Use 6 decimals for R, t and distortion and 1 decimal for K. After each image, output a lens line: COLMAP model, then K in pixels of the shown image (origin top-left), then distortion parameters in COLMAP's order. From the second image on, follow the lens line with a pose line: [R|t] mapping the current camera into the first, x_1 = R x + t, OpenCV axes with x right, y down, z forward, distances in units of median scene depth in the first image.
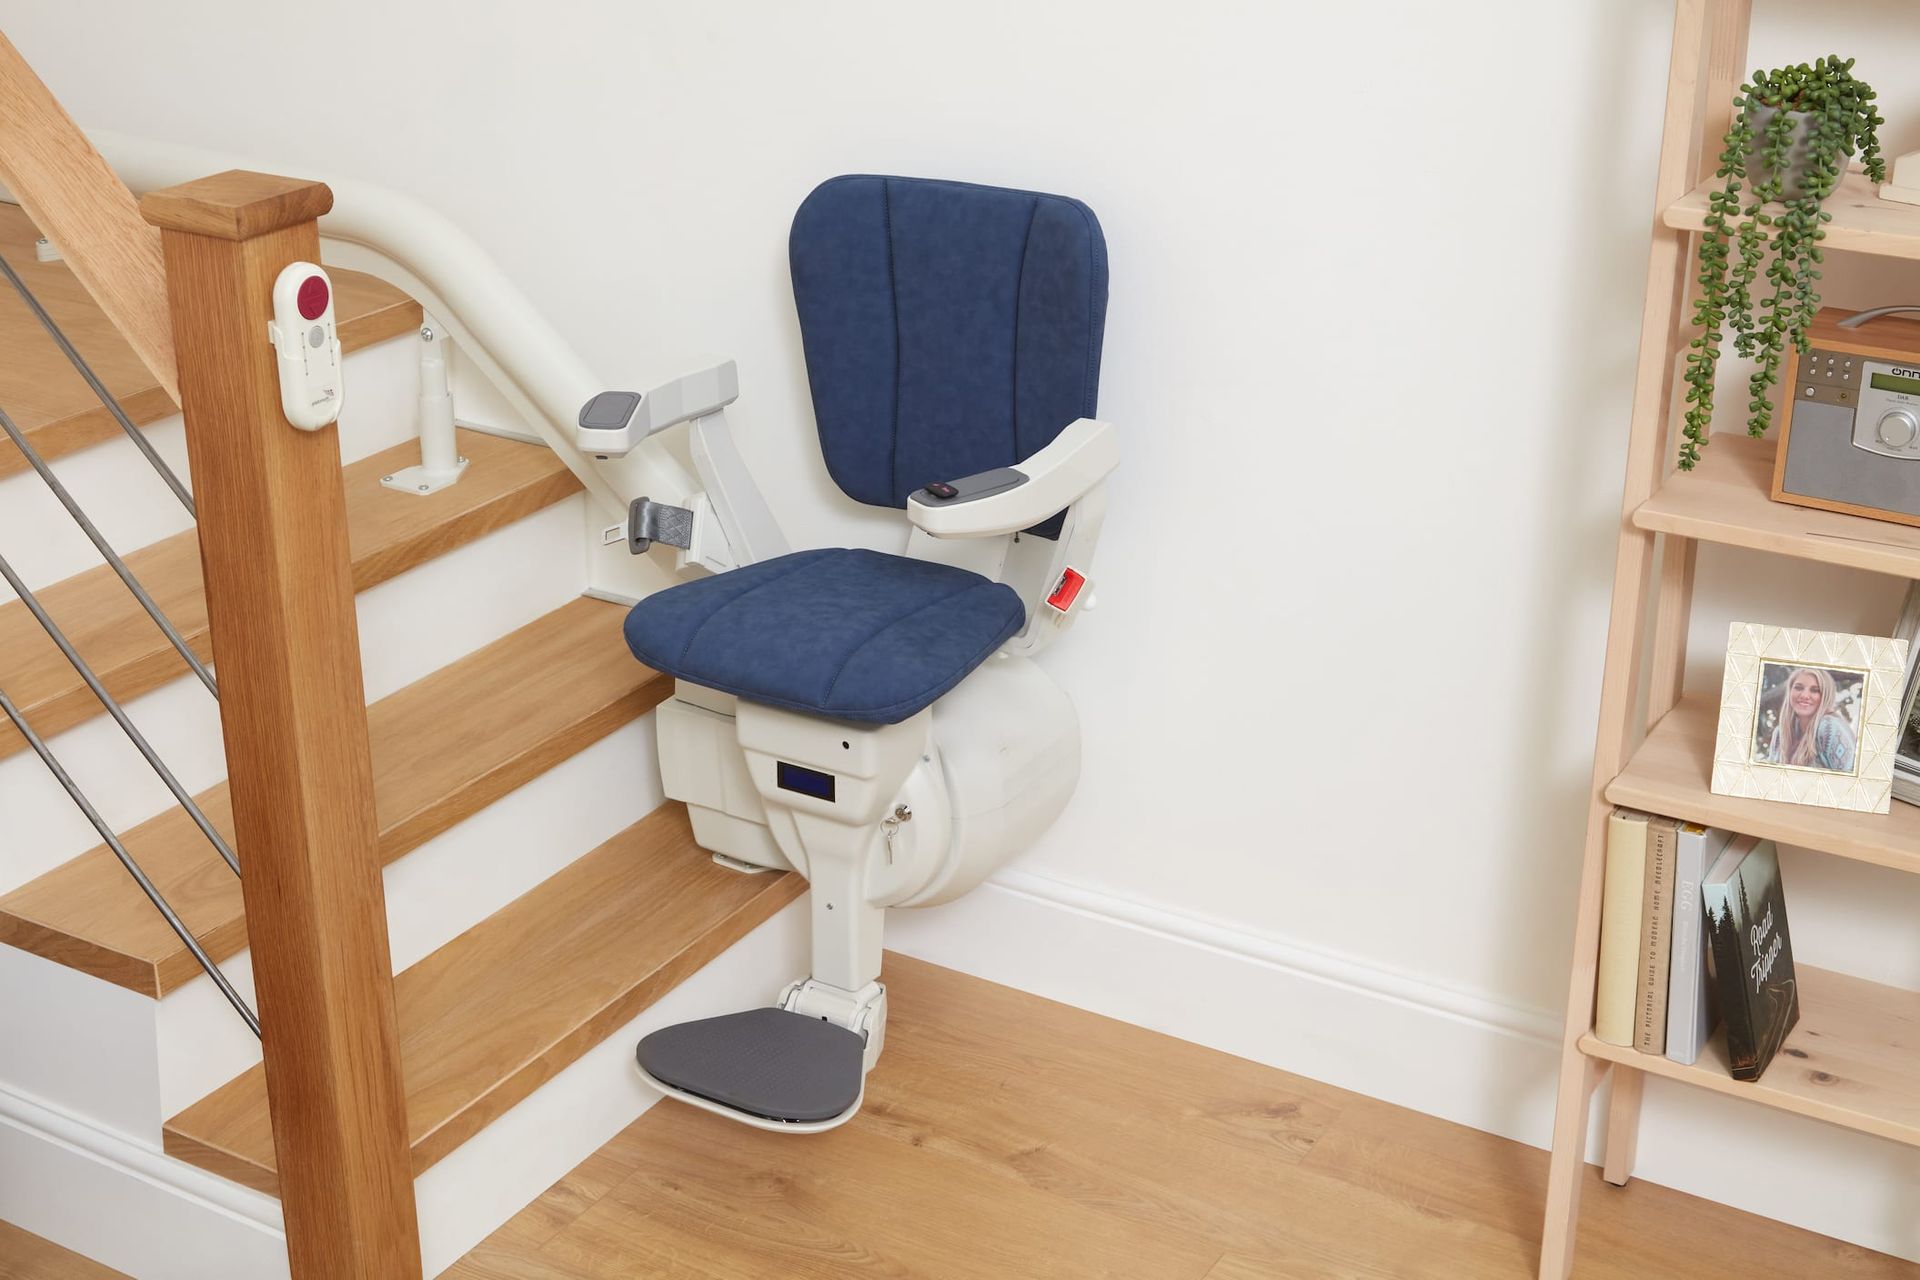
lens RADIAL K [[2643.5, 0, 892.9], [0, 2643.5, 646.7], [0, 0, 1]] dist [0.011700, 0.070548]
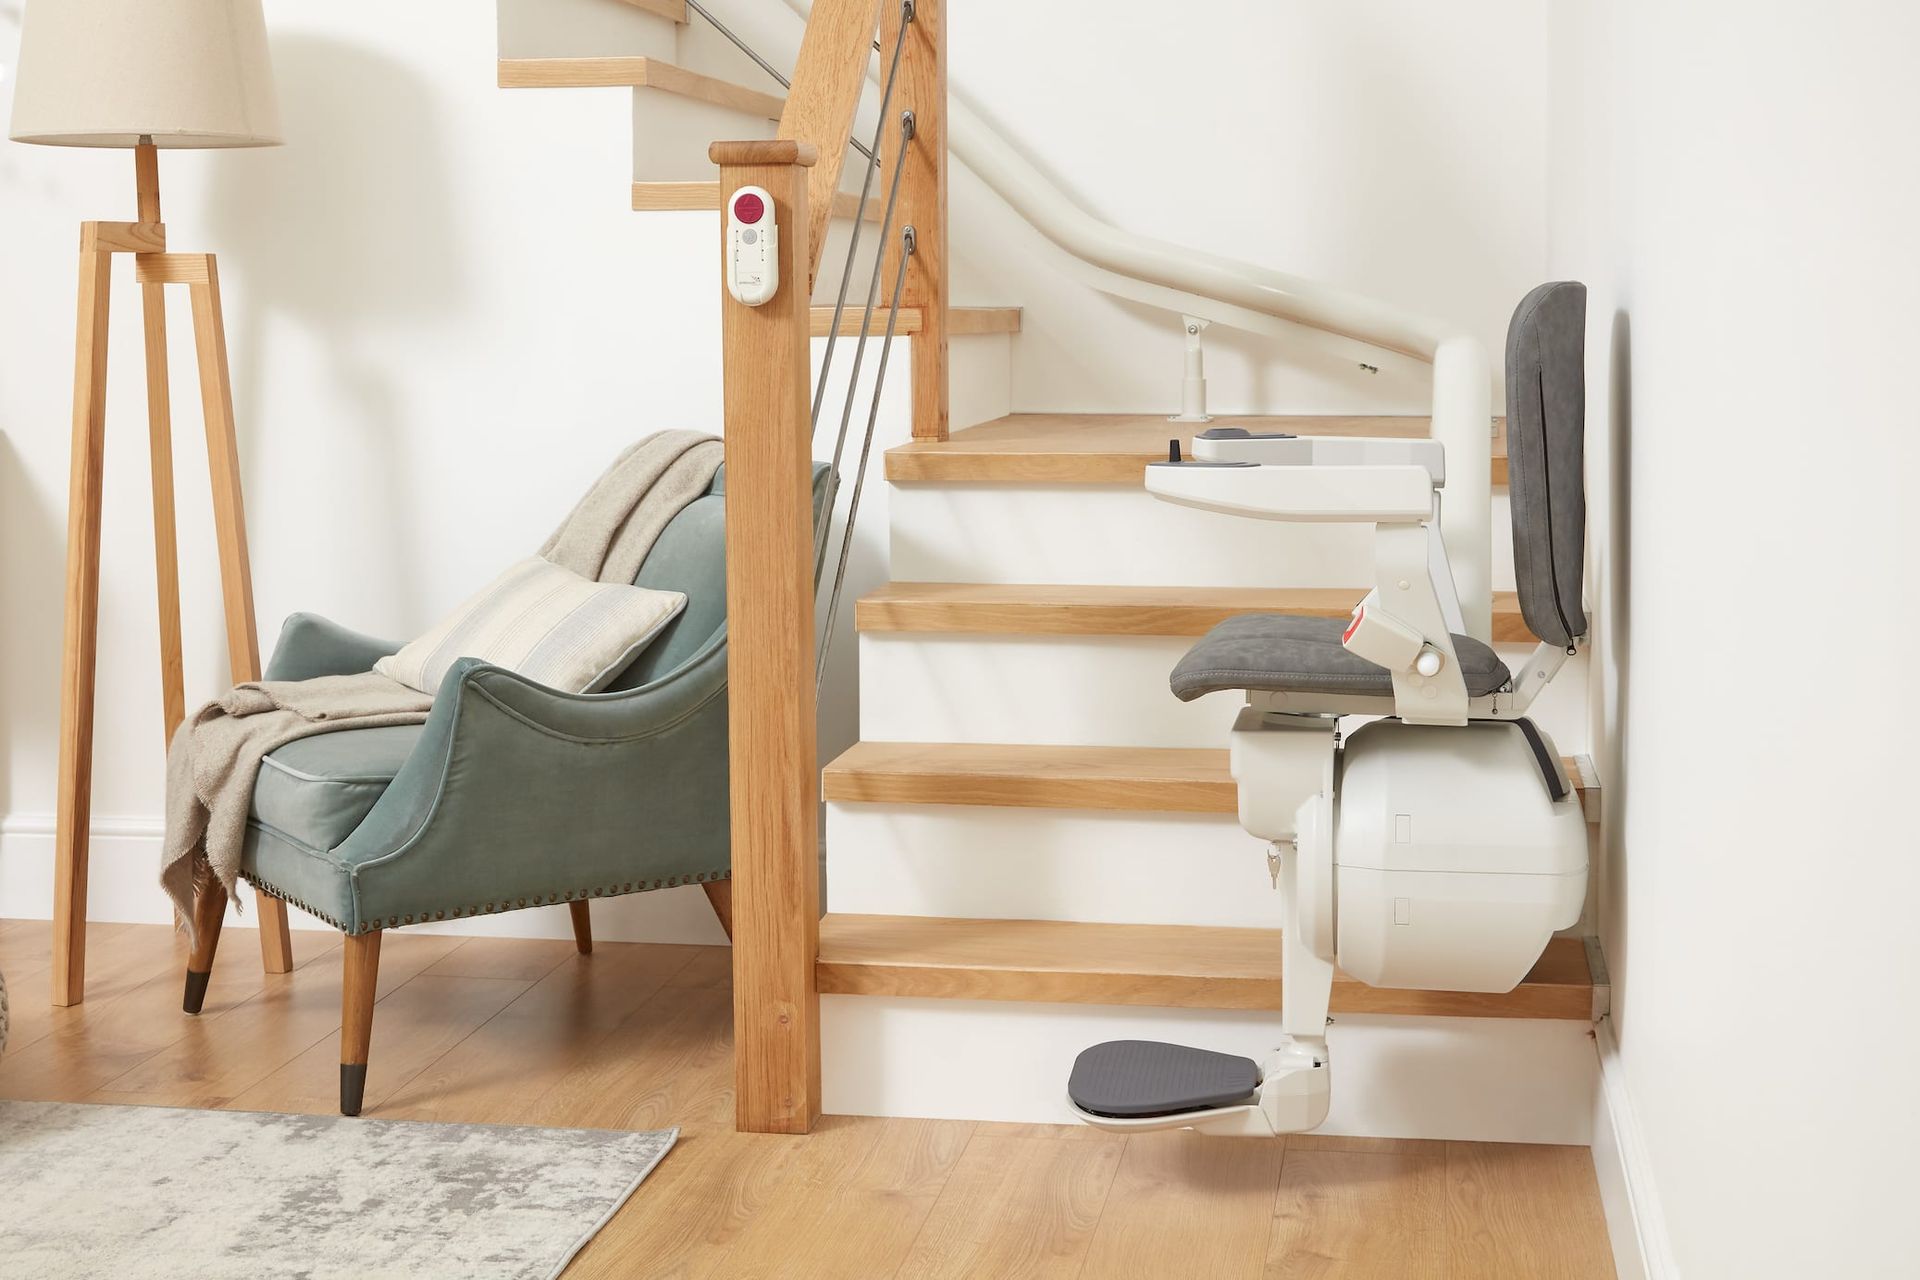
lens RADIAL K [[2704.9, 0, 960.4], [0, 2704.9, 411.7], [0, 0, 1]] dist [-0.015605, 0.004821]
pose [[0.381527, 0.045956, -0.923215, 1.054628], [-0.365695, 0.924783, -0.105092, 0.074587], [0.848943, 0.377710, 0.369635, 0.518877]]
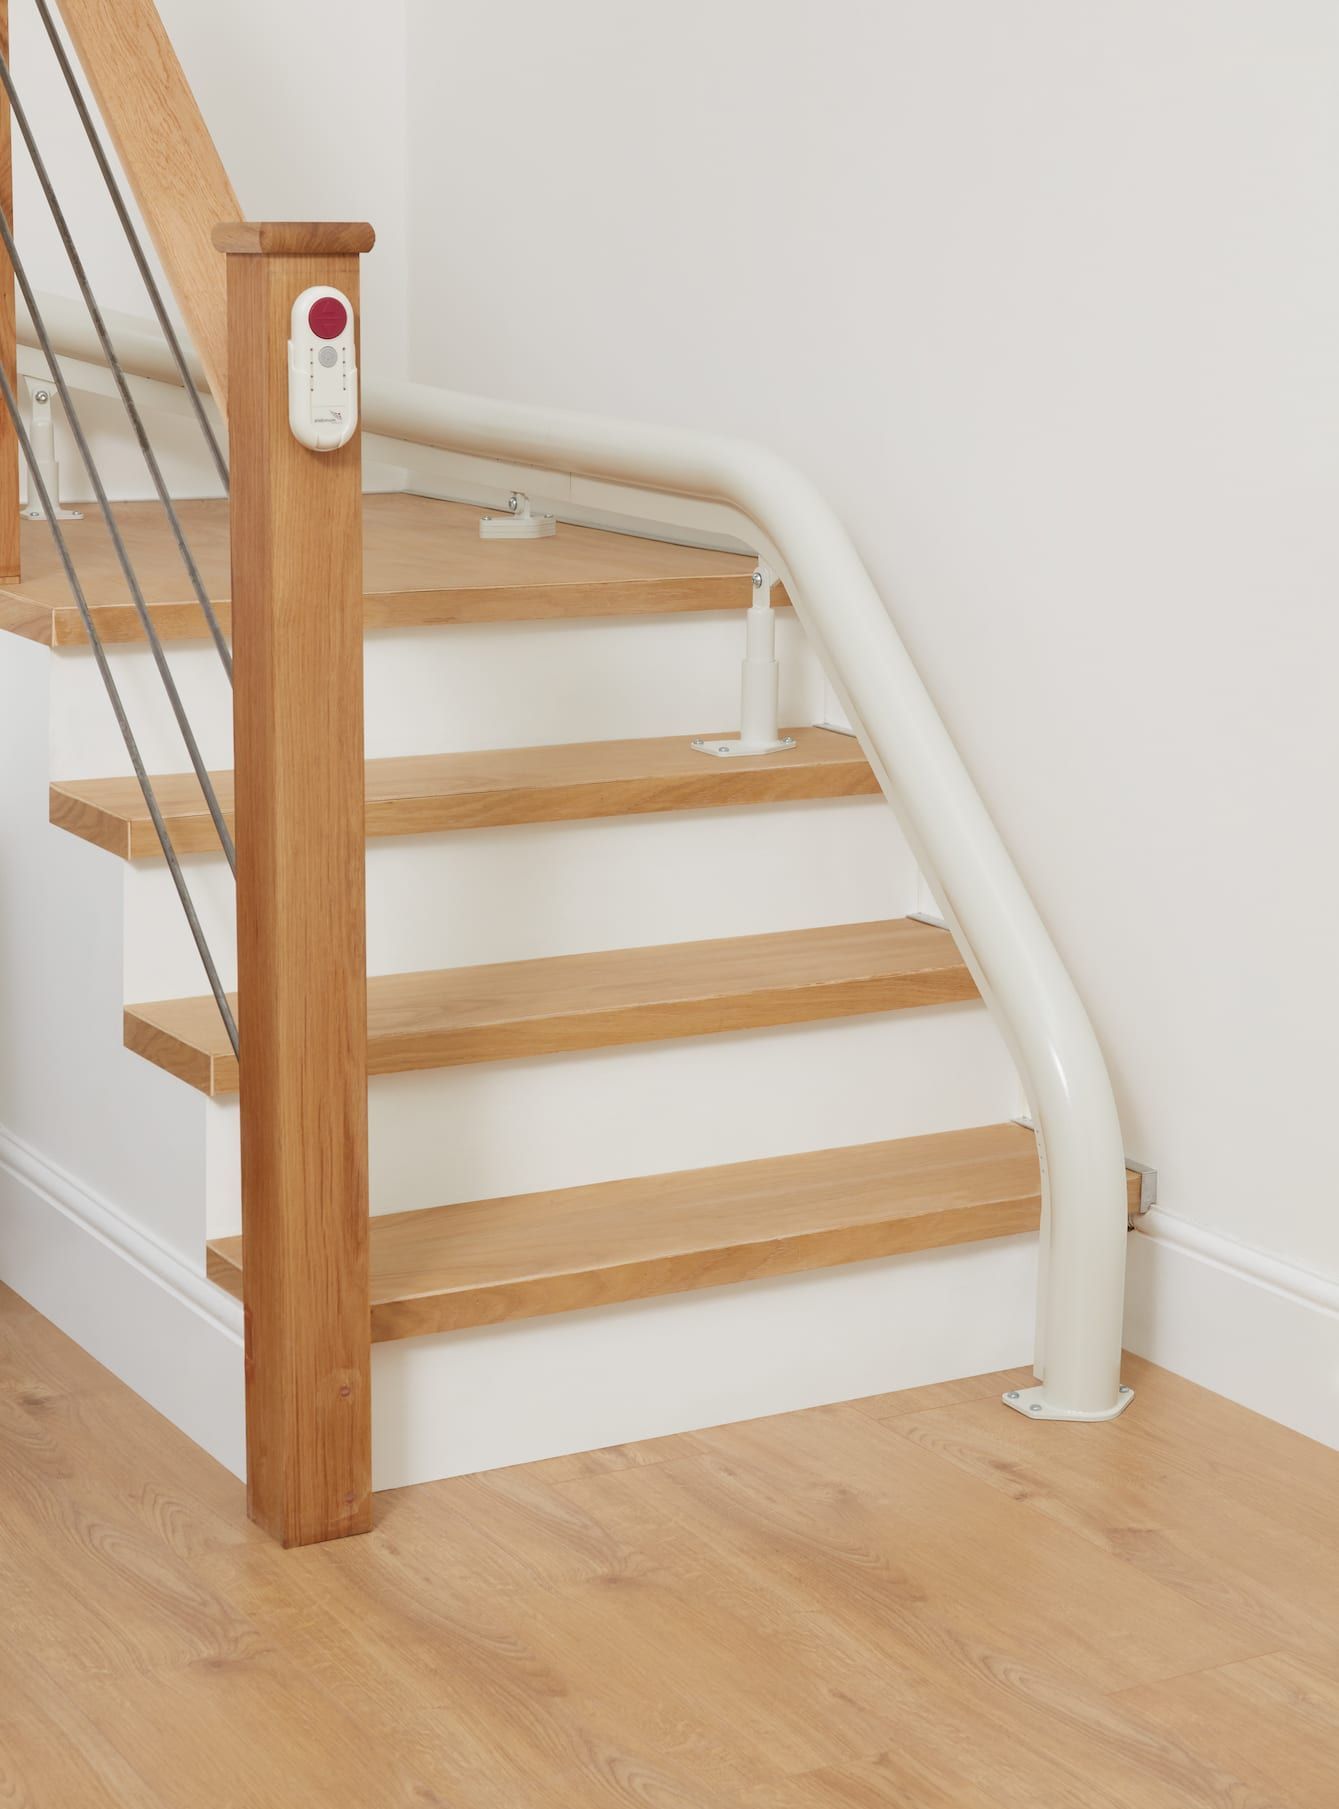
lens RADIAL K [[3392.1, 0, 615.9], [0, 3392.1, 743.9], [0, 0, 1]] dist [0.003225, -0.139764]
pose [[0.873959, 0.090513, -0.477496, 0.476464], [-0.206576, 0.958516, -0.196401, 0.239572], [0.439911, 0.270286, 0.856402, -0.055098]]
